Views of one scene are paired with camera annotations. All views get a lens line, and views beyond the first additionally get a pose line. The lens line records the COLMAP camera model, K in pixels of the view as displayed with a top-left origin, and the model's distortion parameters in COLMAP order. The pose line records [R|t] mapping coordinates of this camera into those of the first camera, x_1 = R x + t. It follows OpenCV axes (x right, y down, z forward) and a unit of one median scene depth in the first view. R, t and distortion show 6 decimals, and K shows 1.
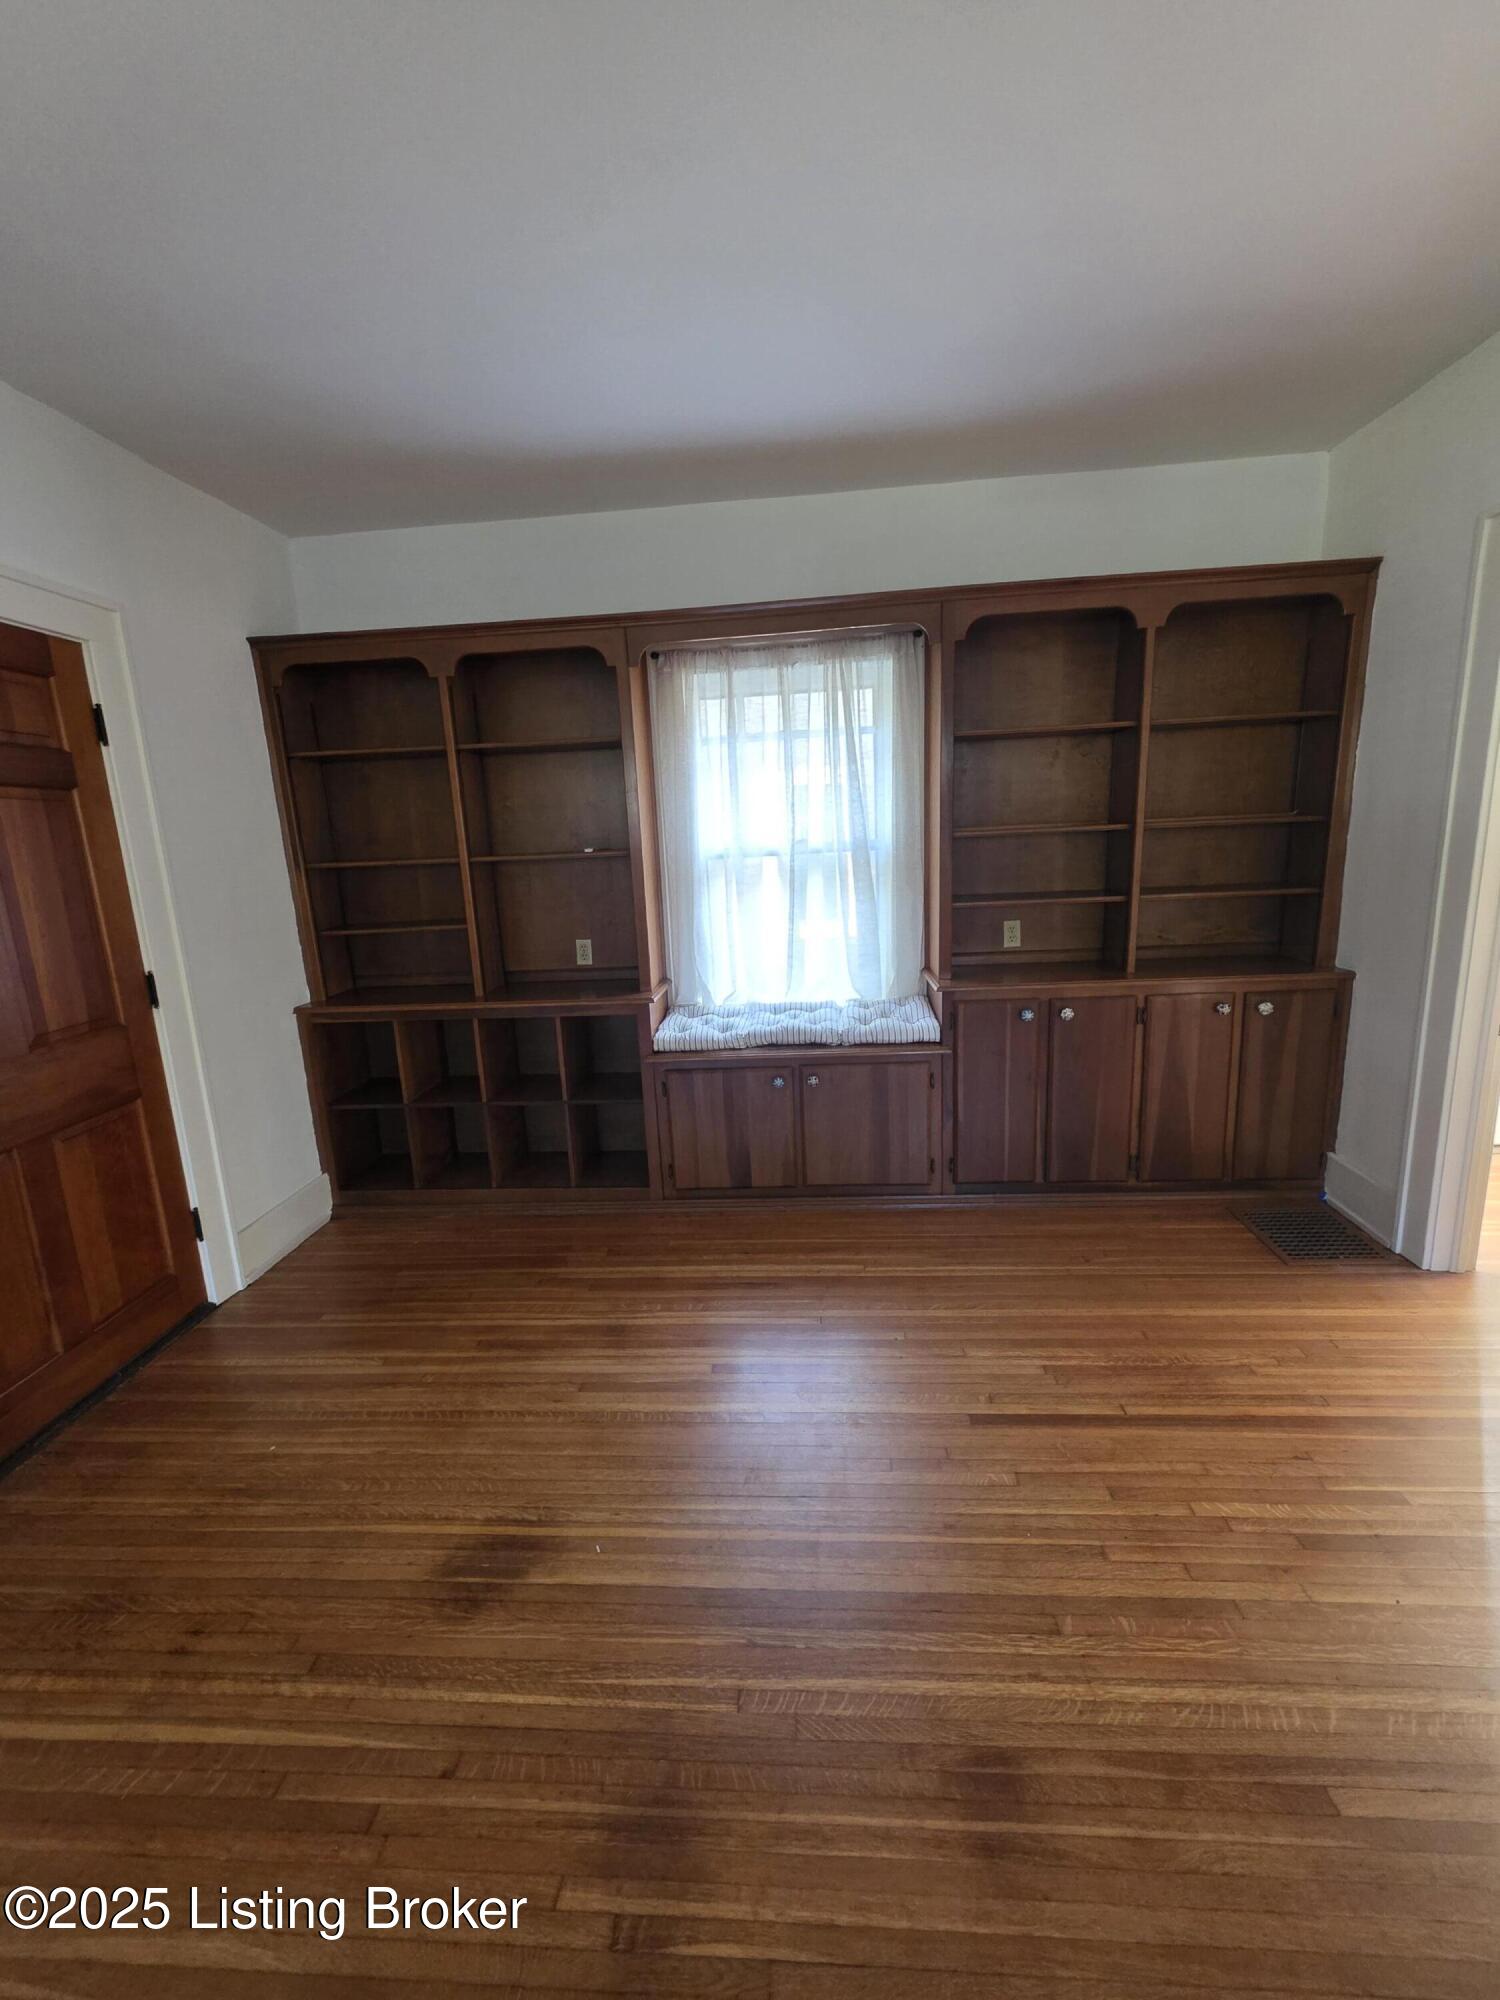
lens RADIAL K [[801.6, 0, 753.0], [0, 801.6, 990.6], [0, 0, 1]] dist [0.012221, 0.000249]
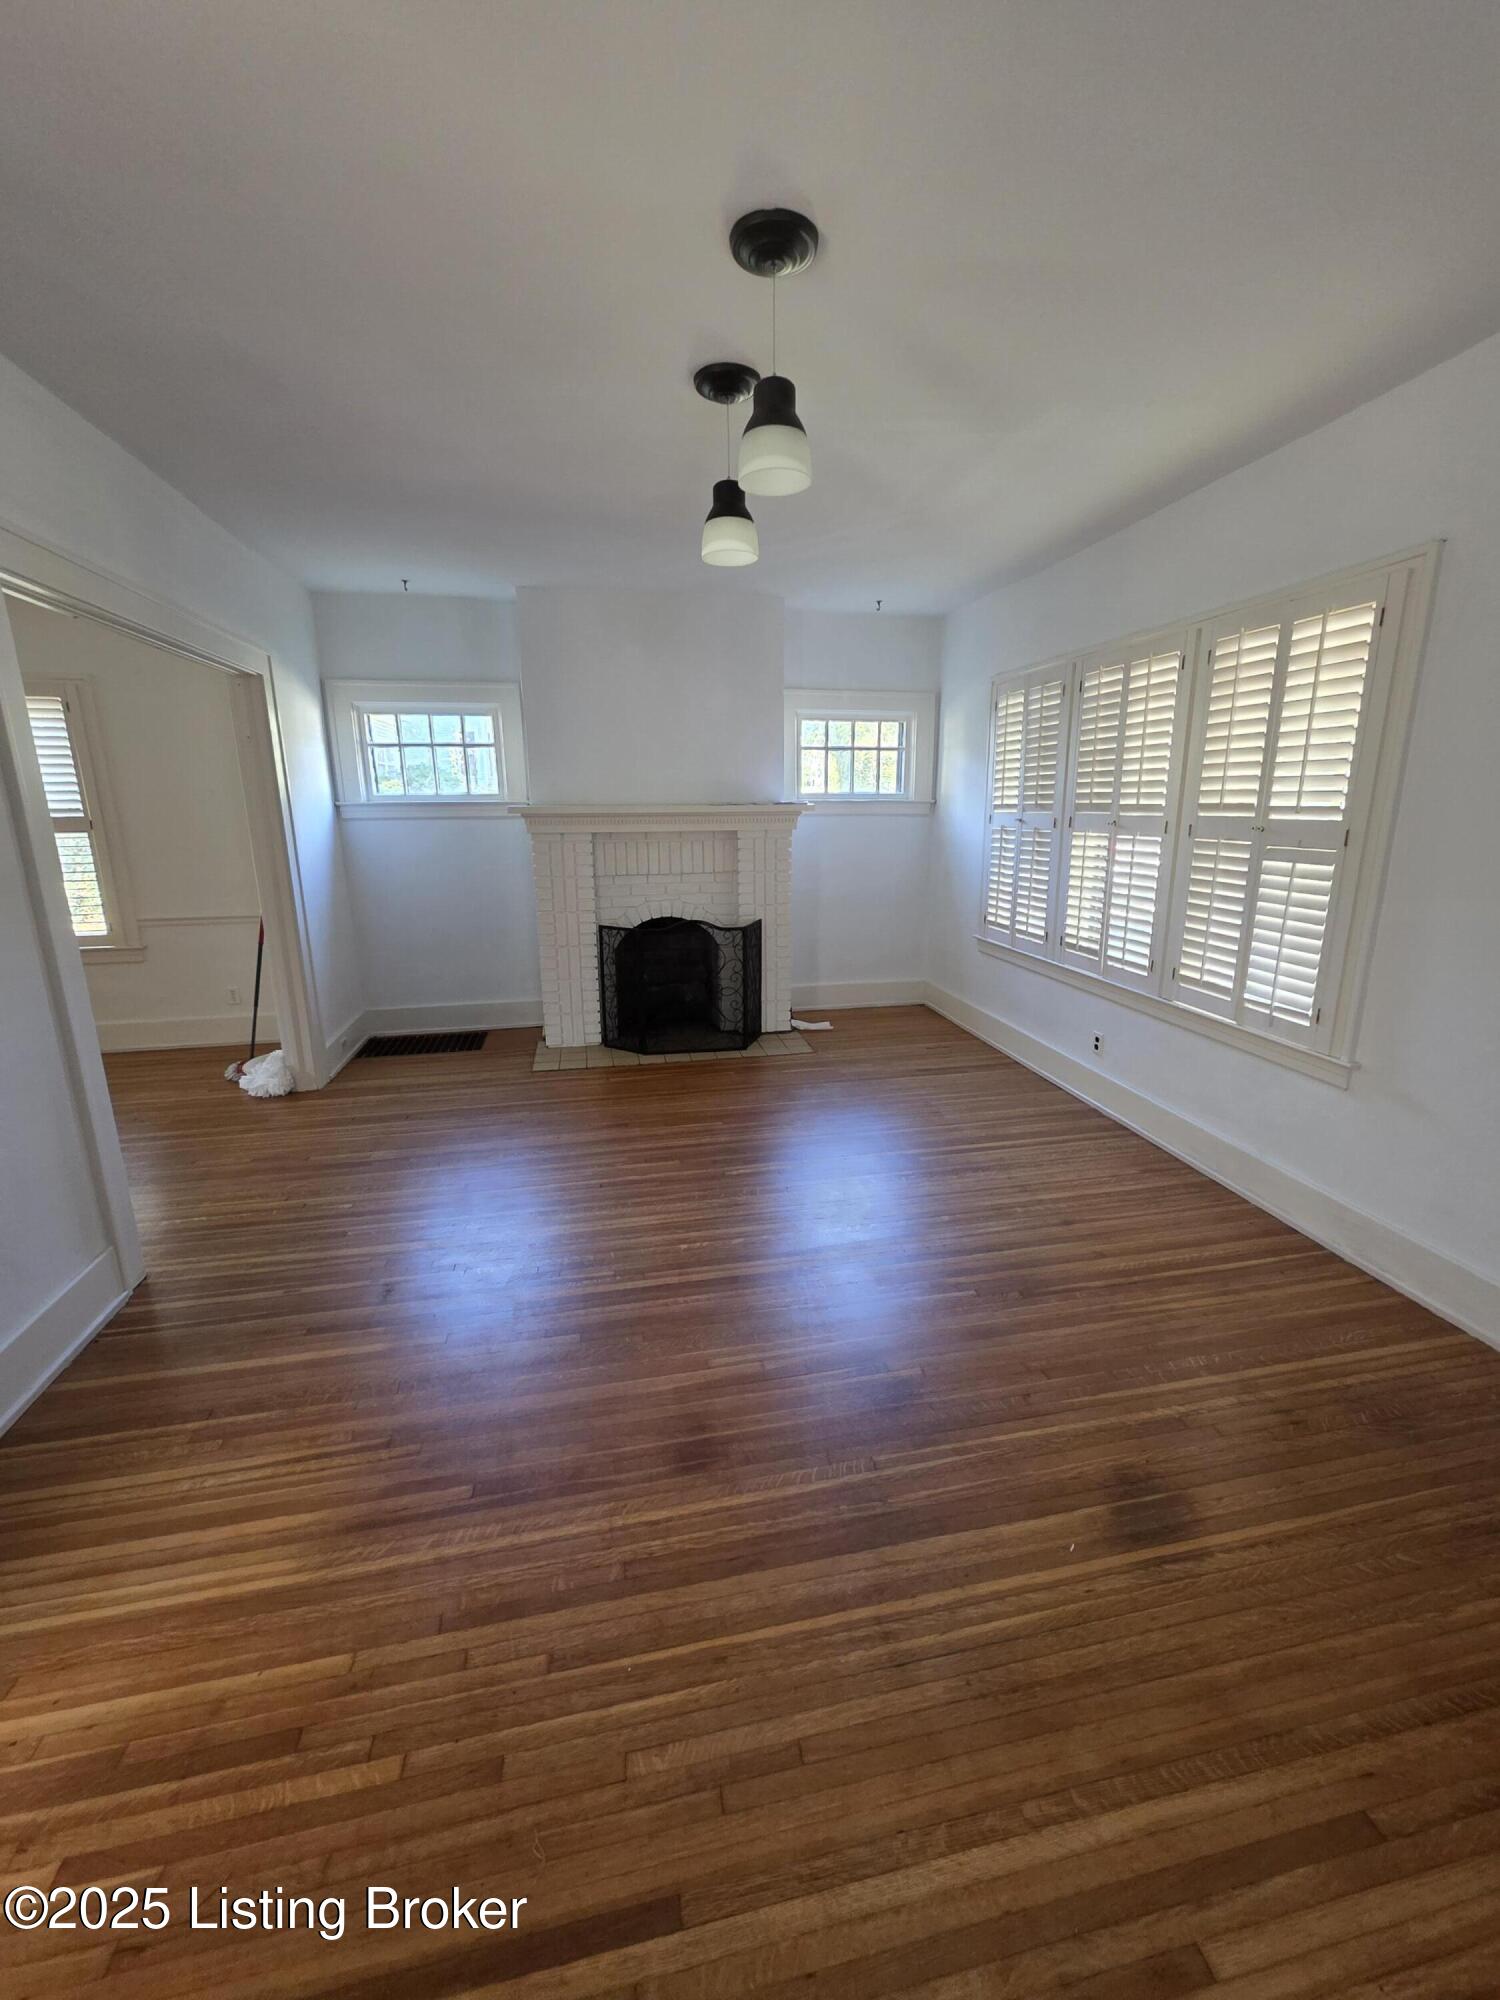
lens RADIAL K [[801.6, 0, 754.3], [0, 801.6, 992.5], [0, 0, 1]] dist [0.012221, 0.000249]
pose [[-0.963414, 0.106407, -0.245992, 0.384255], [-0.007679, 0.906478, 0.422183, -0.361113], [0.267909, 0.408625, -0.872496, 1.637769]]
